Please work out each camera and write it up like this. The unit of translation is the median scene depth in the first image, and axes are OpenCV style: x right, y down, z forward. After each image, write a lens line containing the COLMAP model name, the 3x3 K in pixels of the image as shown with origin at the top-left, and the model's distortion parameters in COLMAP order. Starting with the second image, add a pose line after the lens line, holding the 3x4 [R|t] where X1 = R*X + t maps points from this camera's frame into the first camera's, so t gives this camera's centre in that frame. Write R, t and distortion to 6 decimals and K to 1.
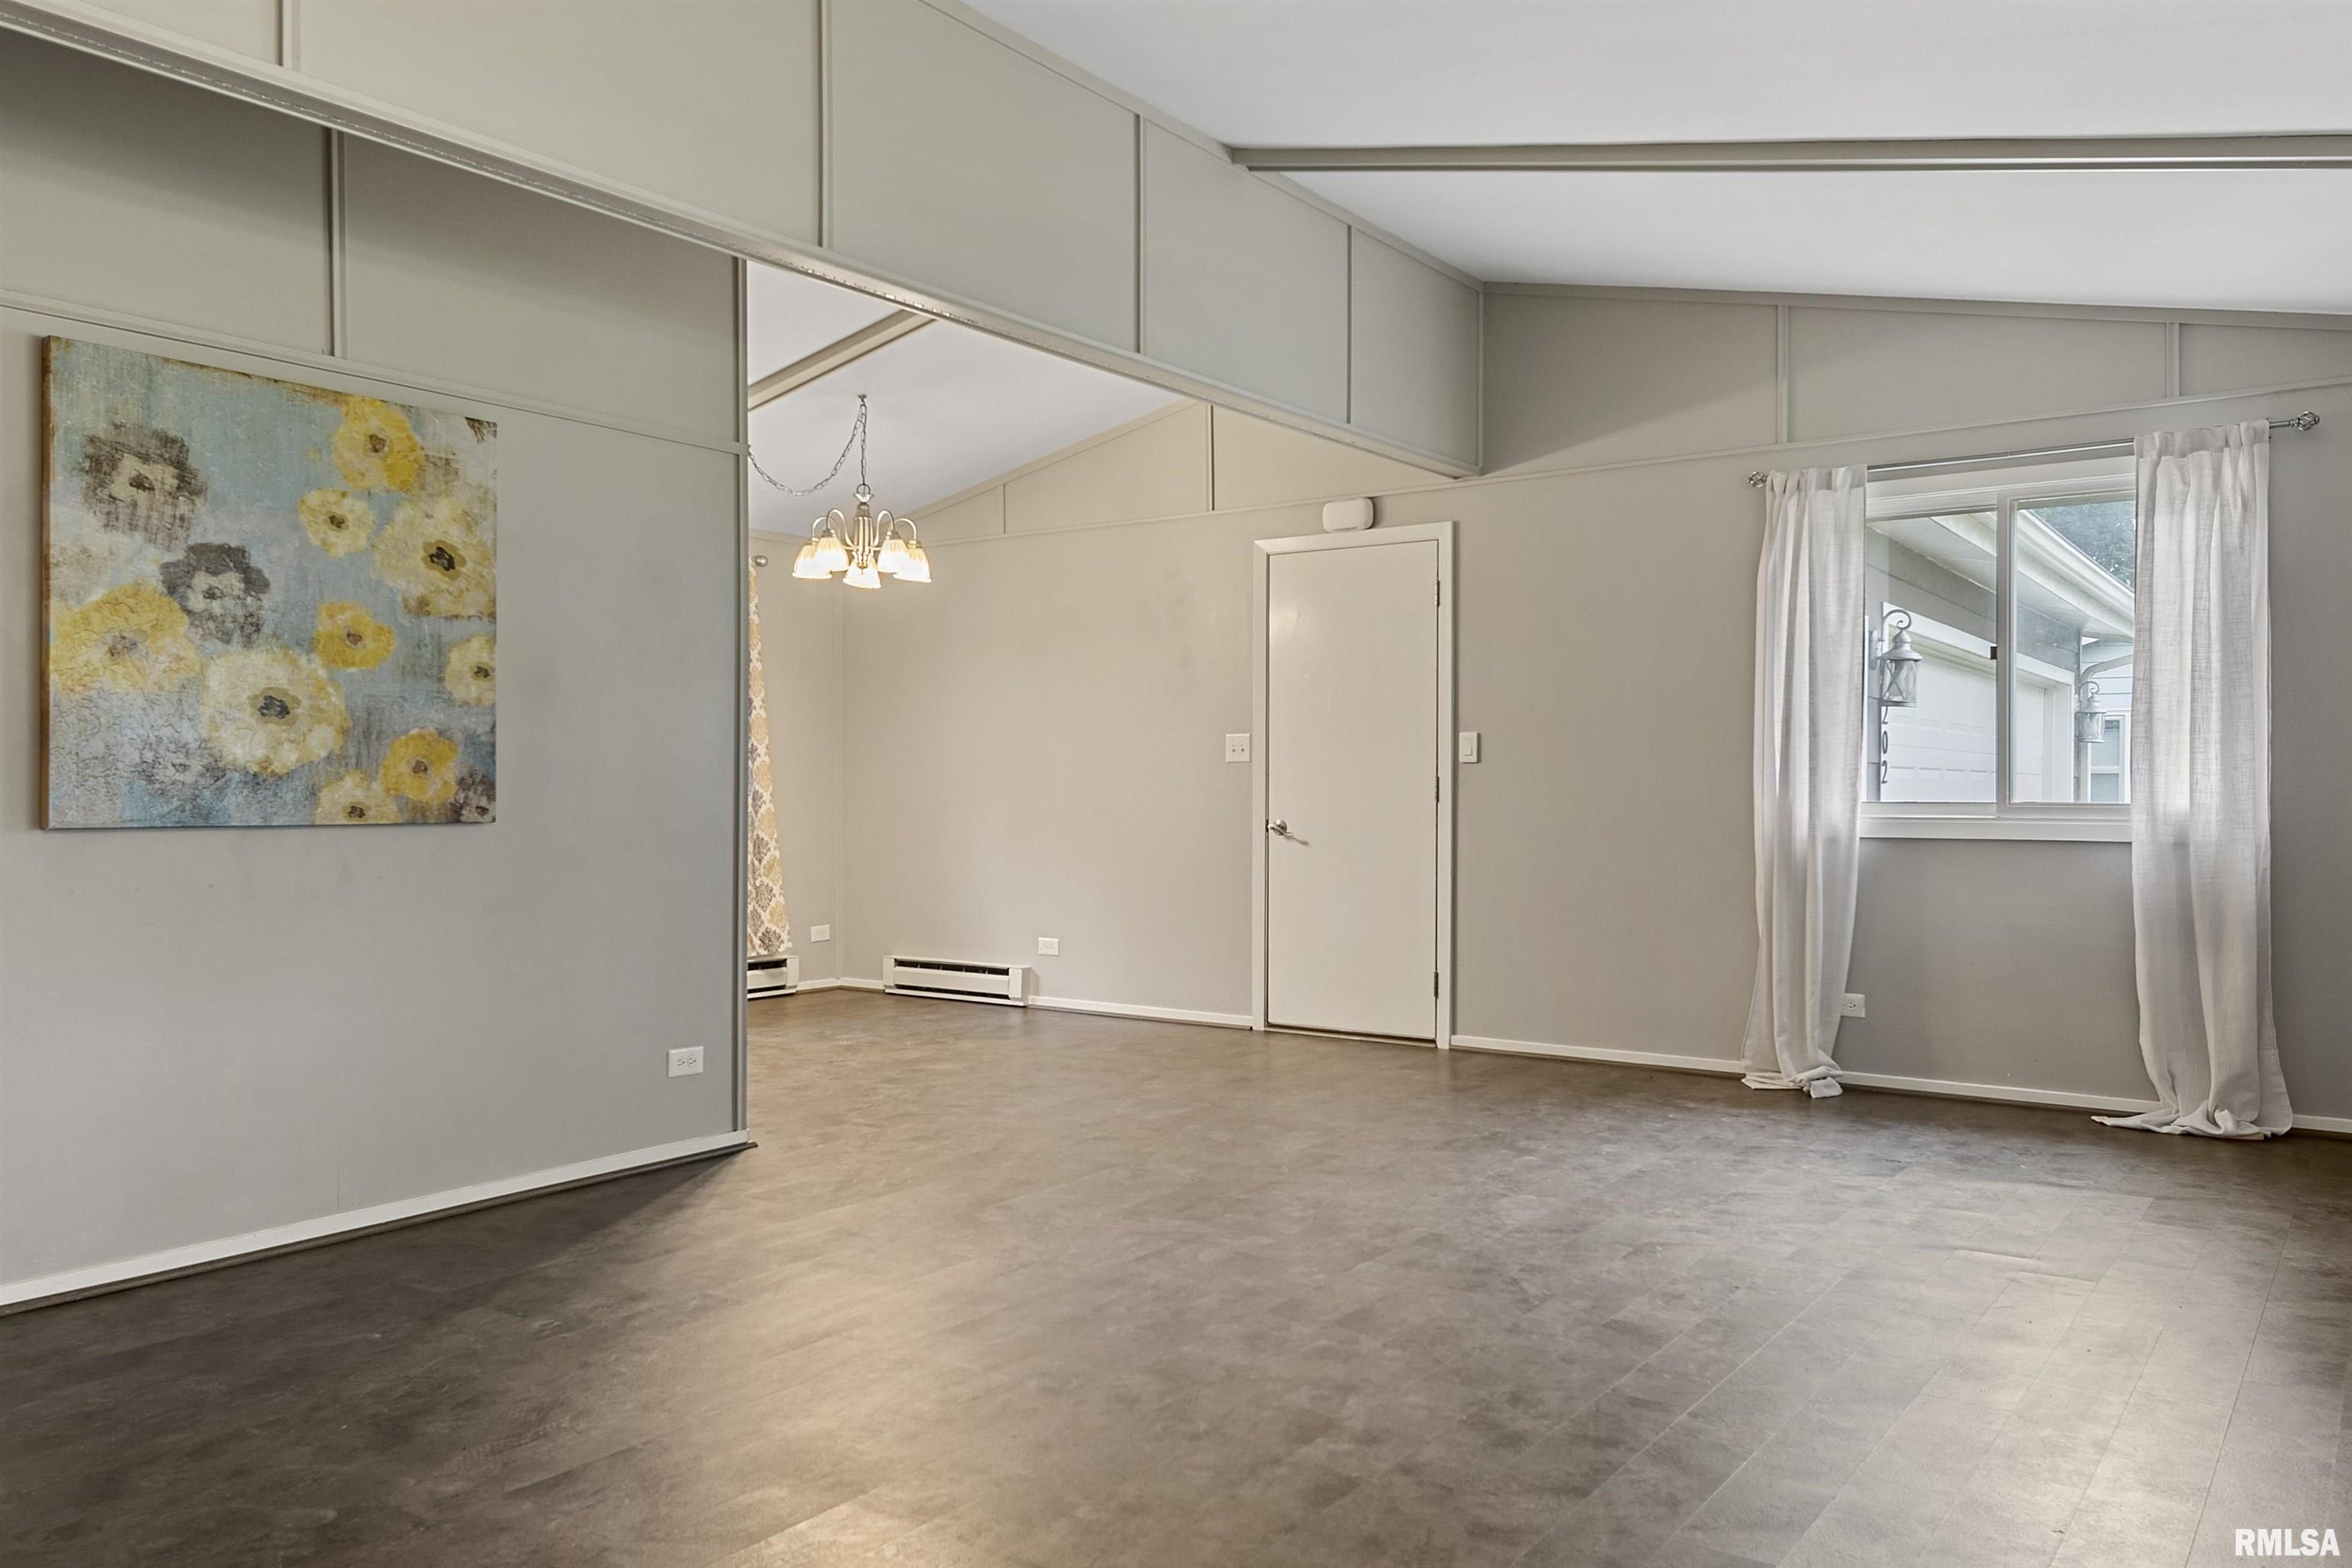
lens RADIAL K [[1734.4, 0, 1175.2], [0, 1734.4, 792.5], [0, 0, 1]] dist [0.030540, -0.018560]
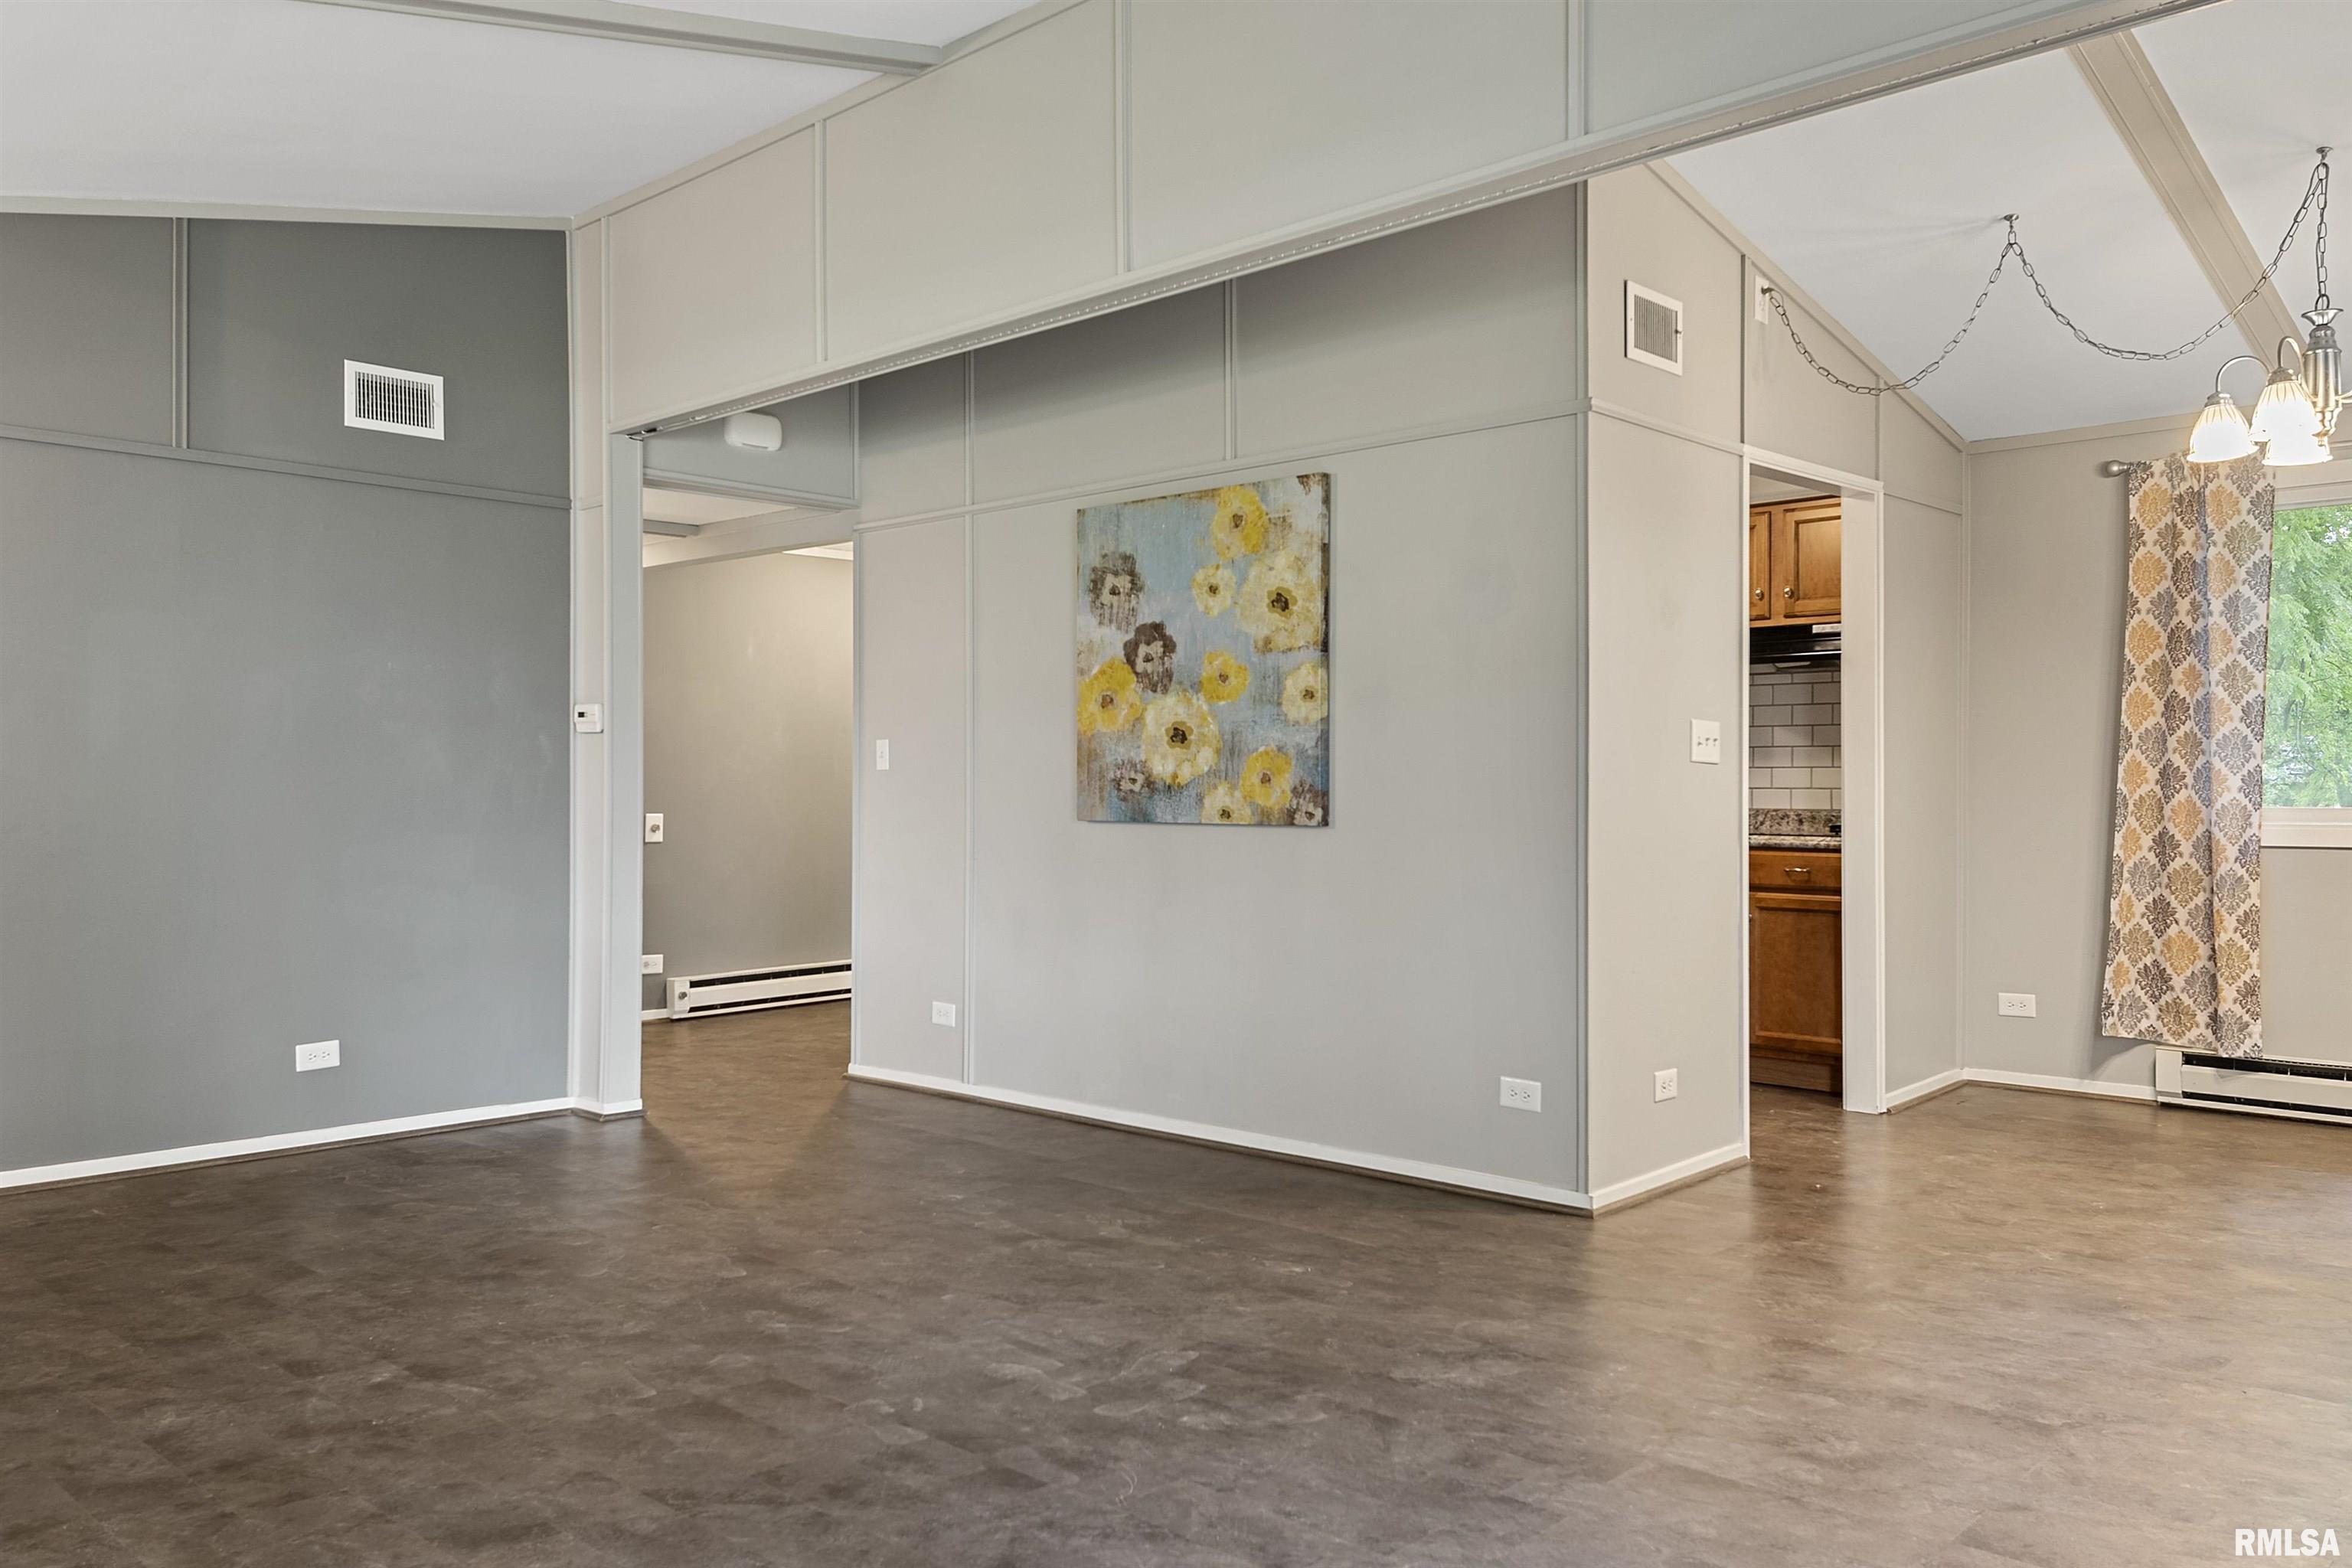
lens RADIAL K [[1734.4, 0, 1170.4], [0, 1734.4, 775.1], [0, 0, 1]] dist [0.030540, -0.018560]
pose [[-0.133775, -0.007327, -0.990985, 0.807972], [-0.002685, 0.999972, -0.007031, -0.008612], [0.991008, 0.001721, -0.133791, 1.156025]]
